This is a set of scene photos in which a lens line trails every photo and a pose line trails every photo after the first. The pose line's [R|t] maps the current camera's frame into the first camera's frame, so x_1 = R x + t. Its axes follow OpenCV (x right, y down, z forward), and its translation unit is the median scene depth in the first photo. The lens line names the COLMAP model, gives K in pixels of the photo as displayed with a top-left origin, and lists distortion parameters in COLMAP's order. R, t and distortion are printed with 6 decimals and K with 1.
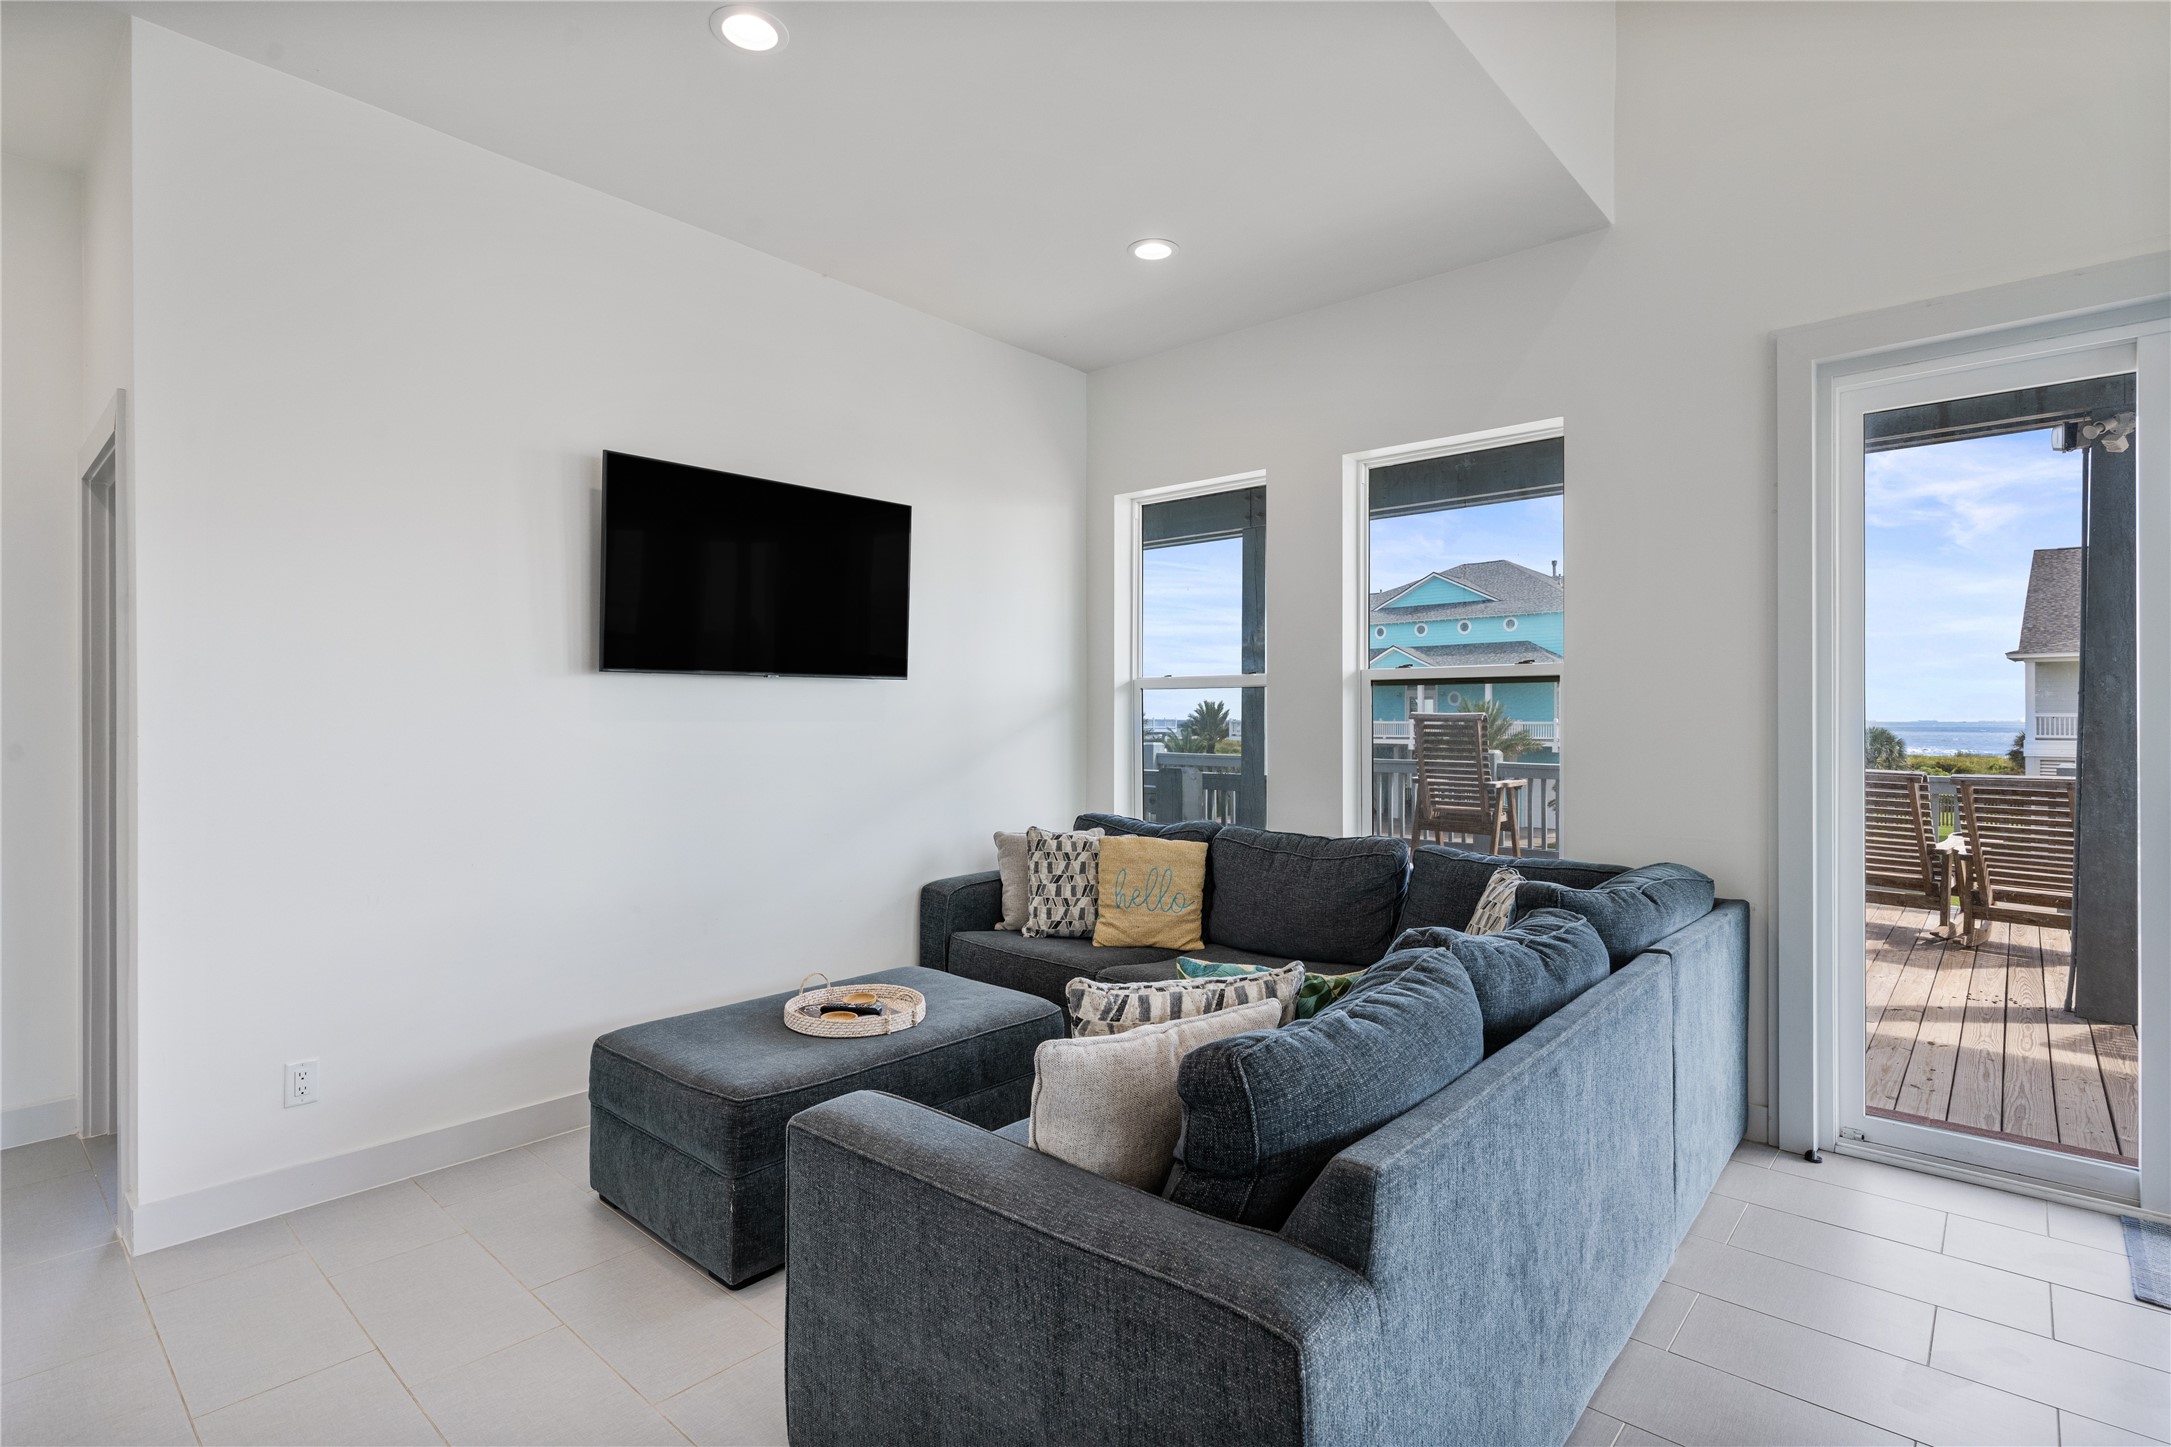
lens RADIAL K [[1063.4, 0, 1065.4], [0, 1063.4, 720.0], [0, 0, 1]] dist [-0.004311, 0.001845]
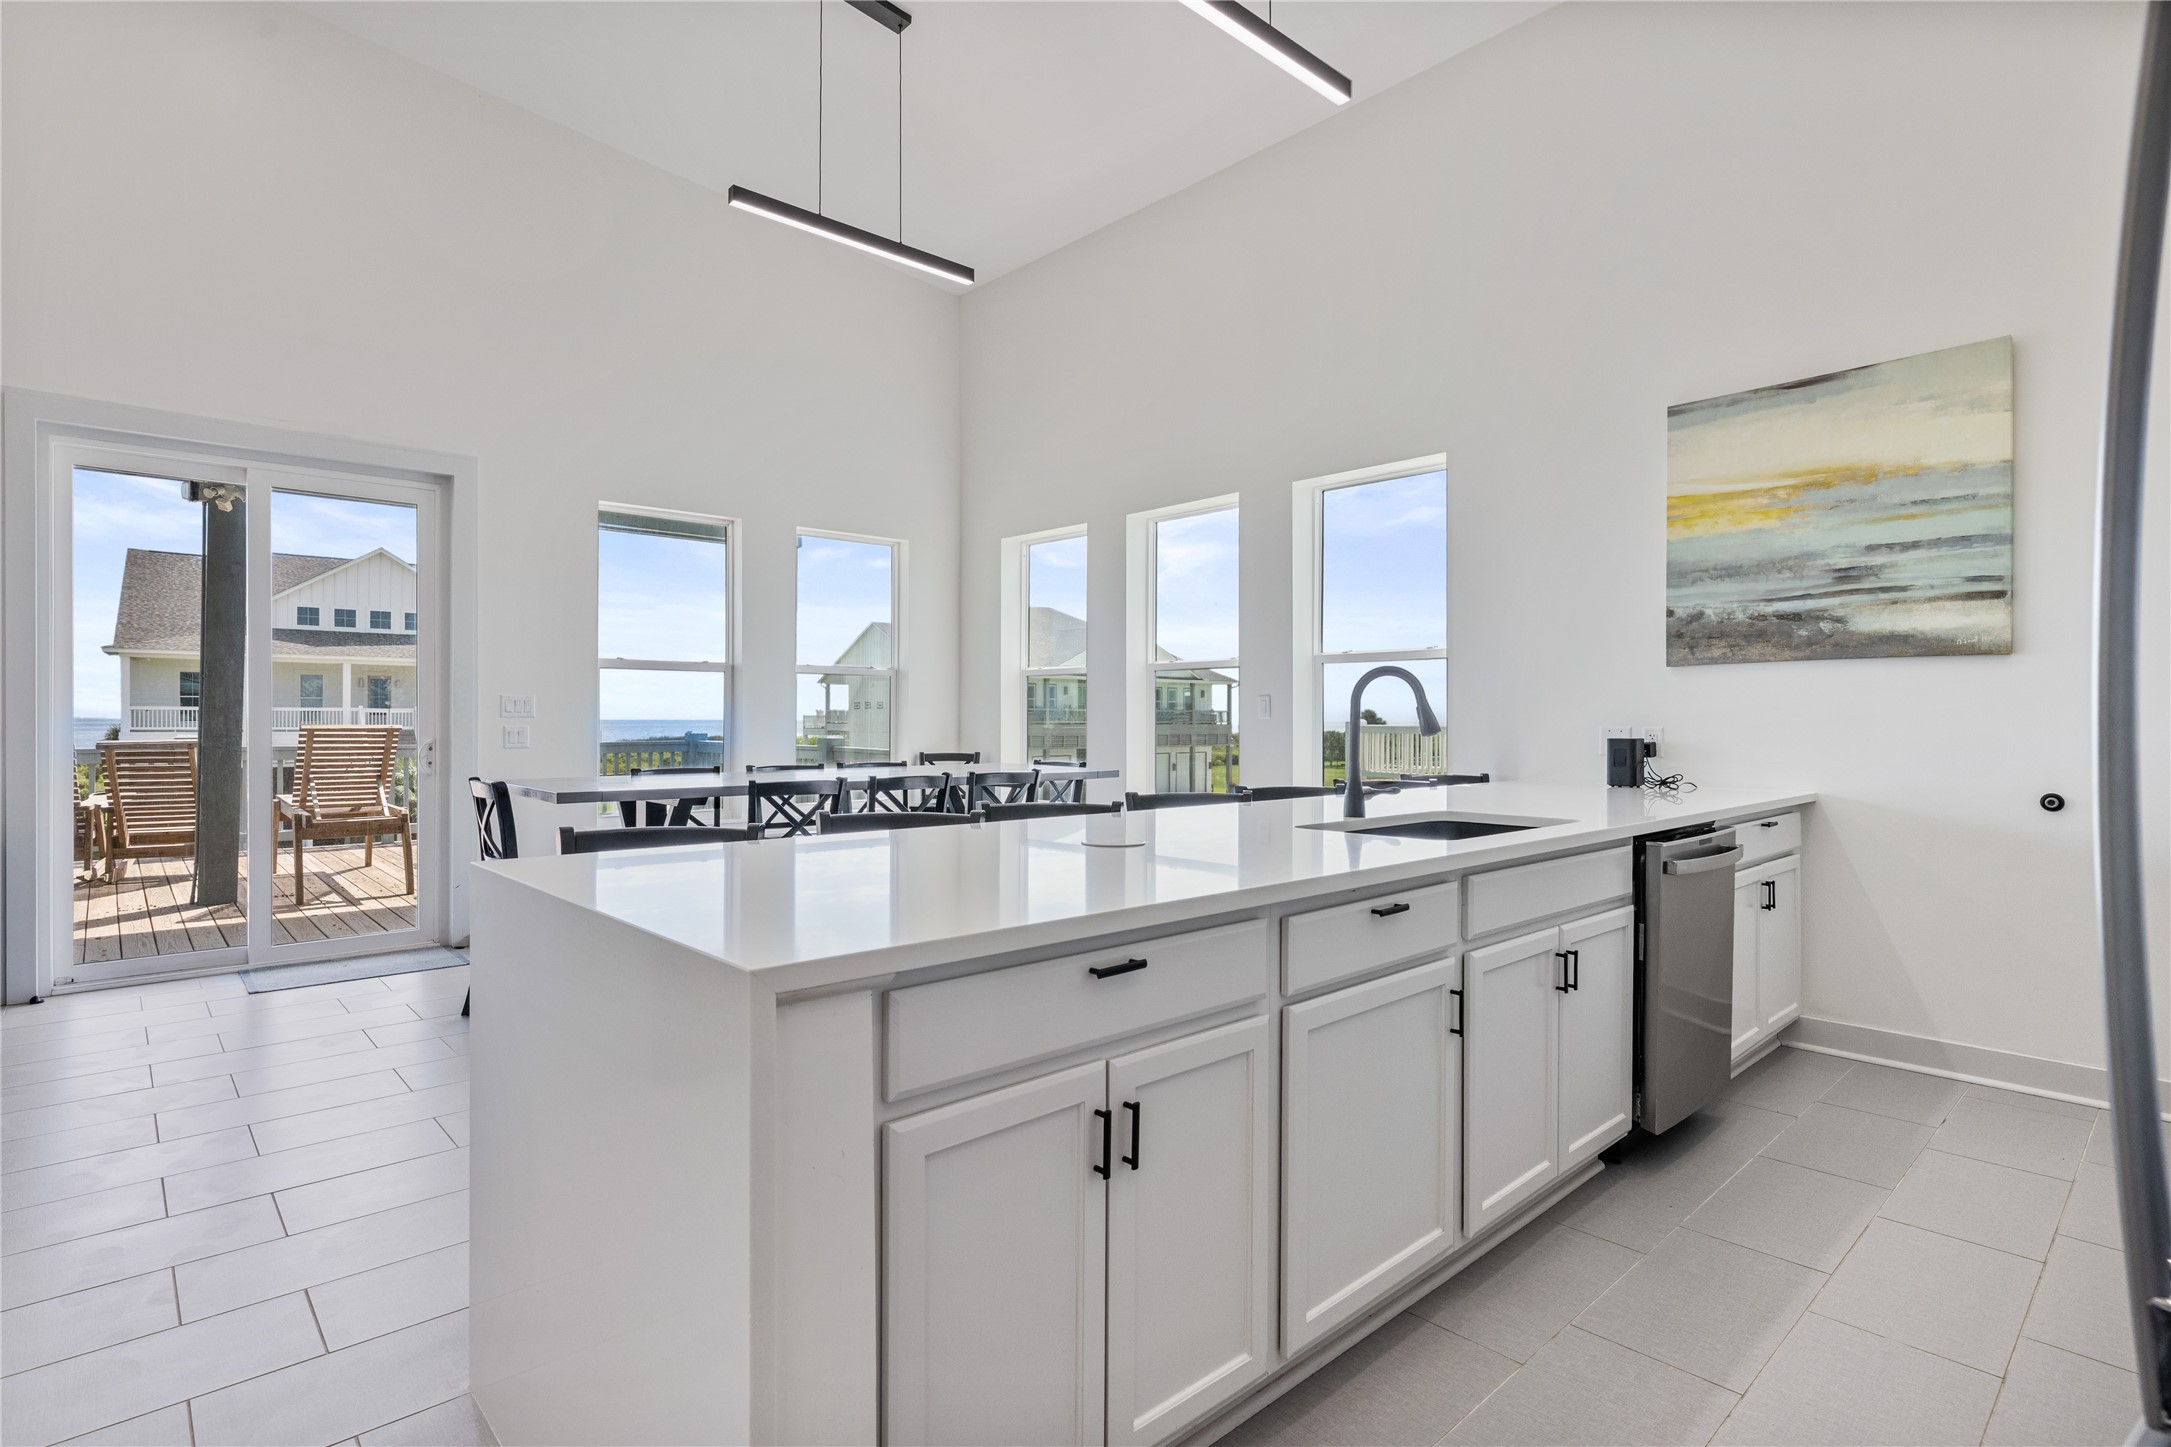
lens RADIAL K [[1063.4, 0, 1071.0], [0, 1063.4, 719.8], [0, 0, 1]] dist [-0.004311, 0.001845]
pose [[0.101866, -0.000627, 0.994798, -0.348365], [-0.003891, 0.999992, 0.001029, 0.027968], [-0.994791, -0.003976, 0.101863, -0.311848]]
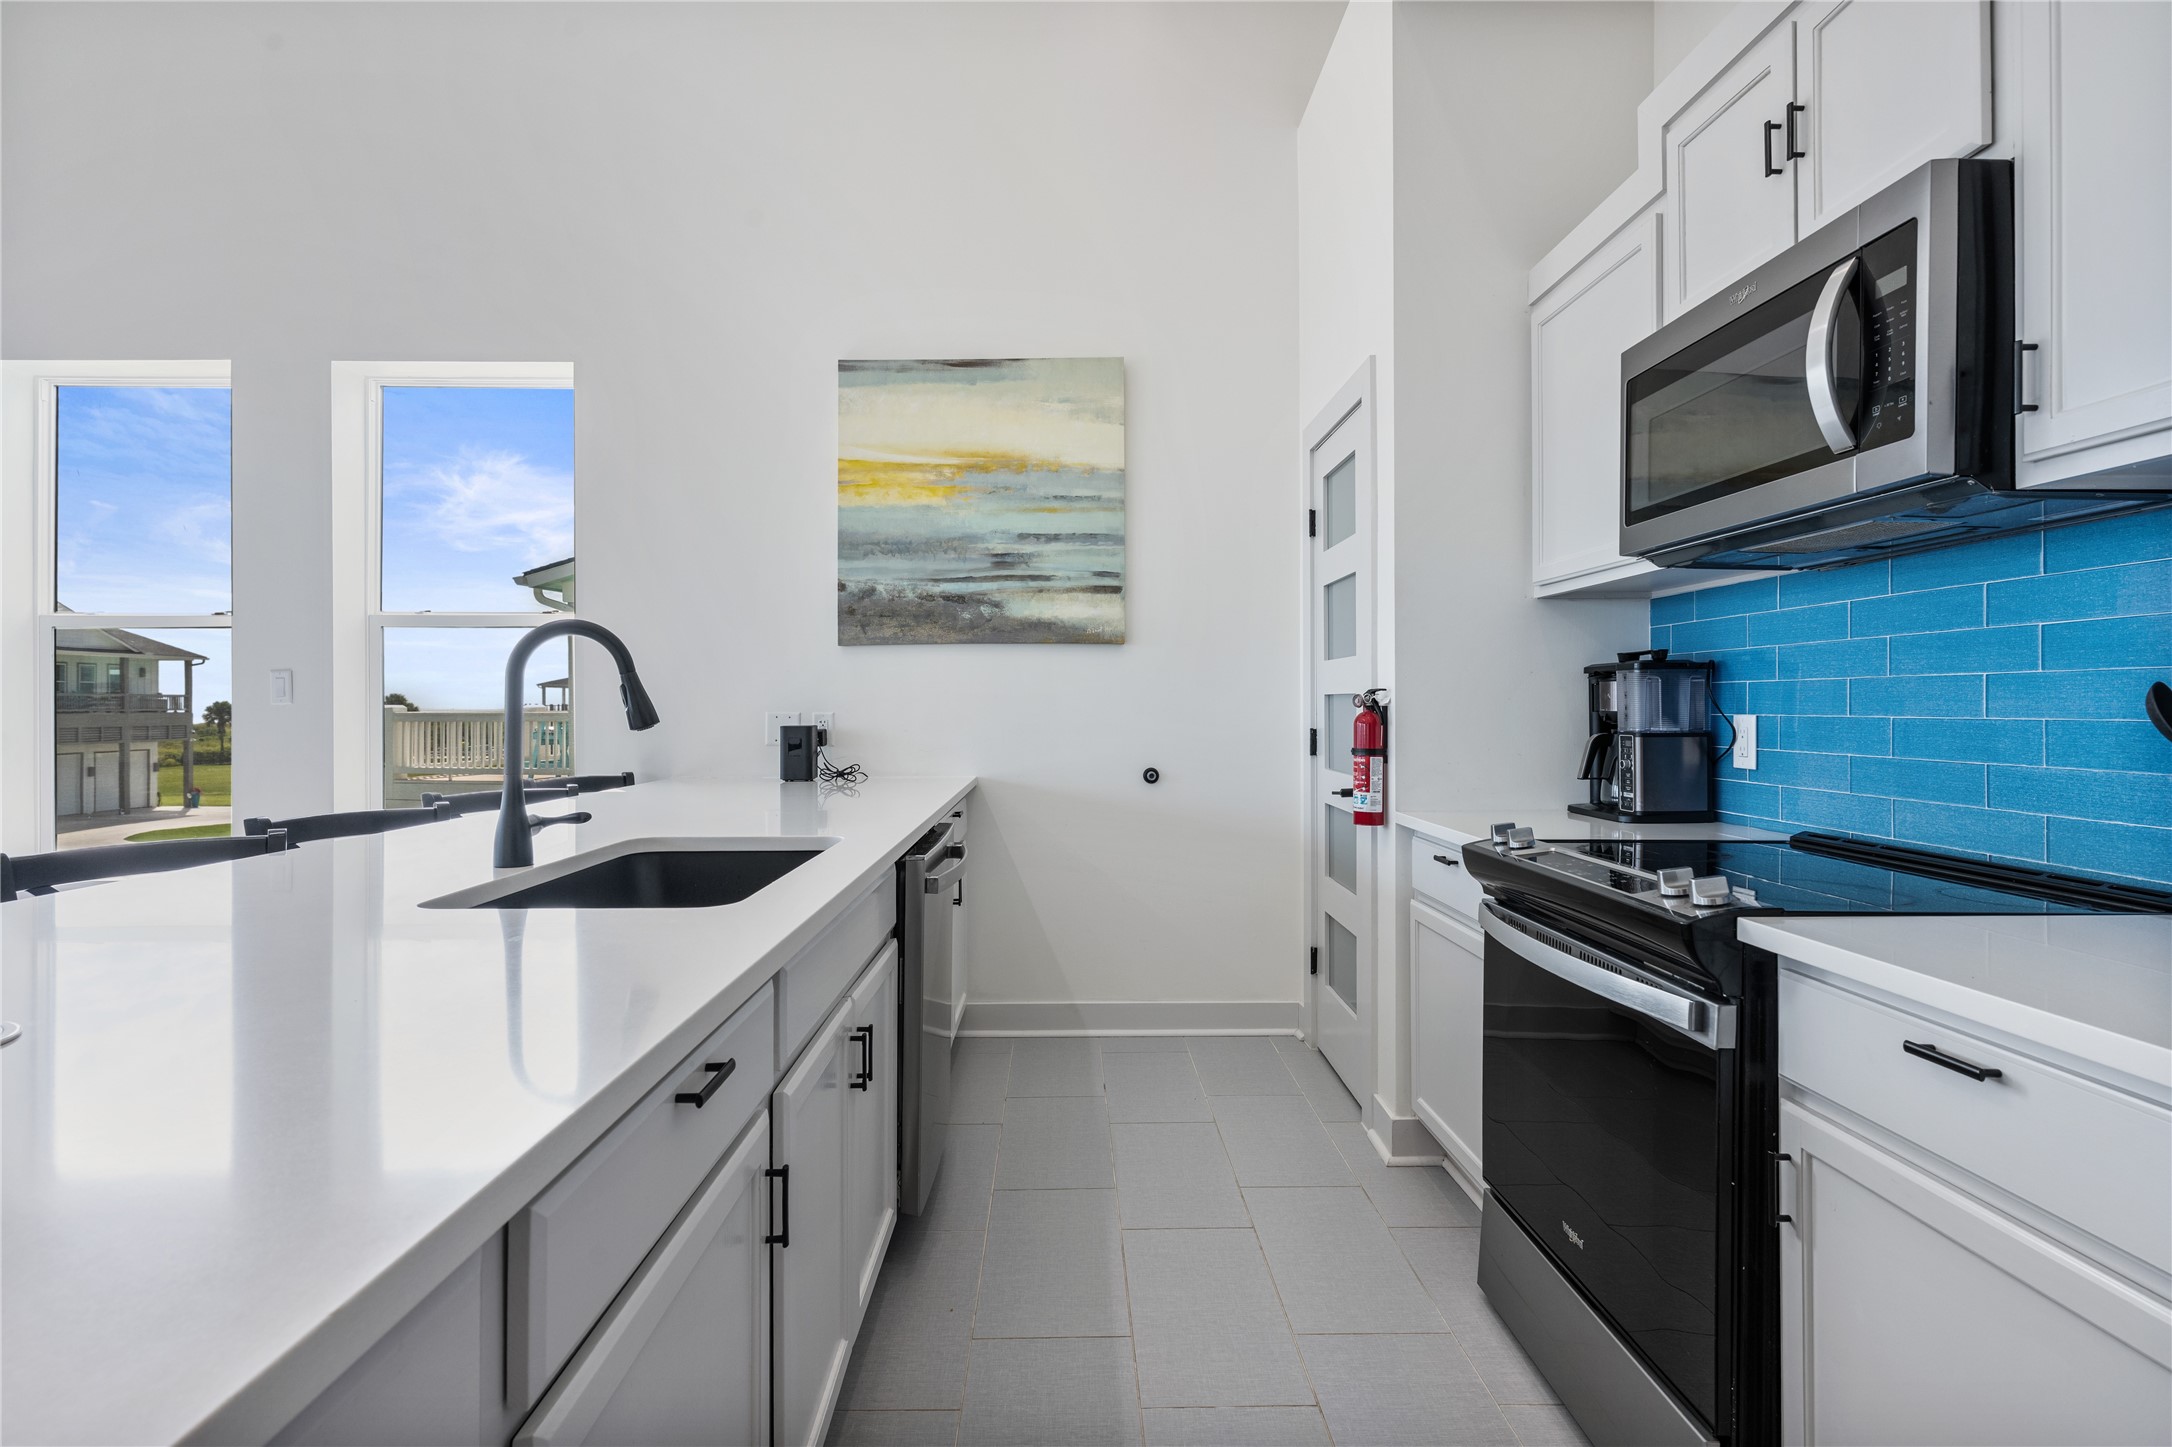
lens RADIAL K [[1063.9, 0, 1090.7], [0, 1063.9, 701.6], [0, 0, 1]] dist [-0.004311, 0.001845]
pose [[-0.682072, 0.003098, 0.731279, -0.148835], [0.000962, 0.999994, -0.003339, 0.027880], [-0.731284, -0.001574, -0.682071, -0.306629]]
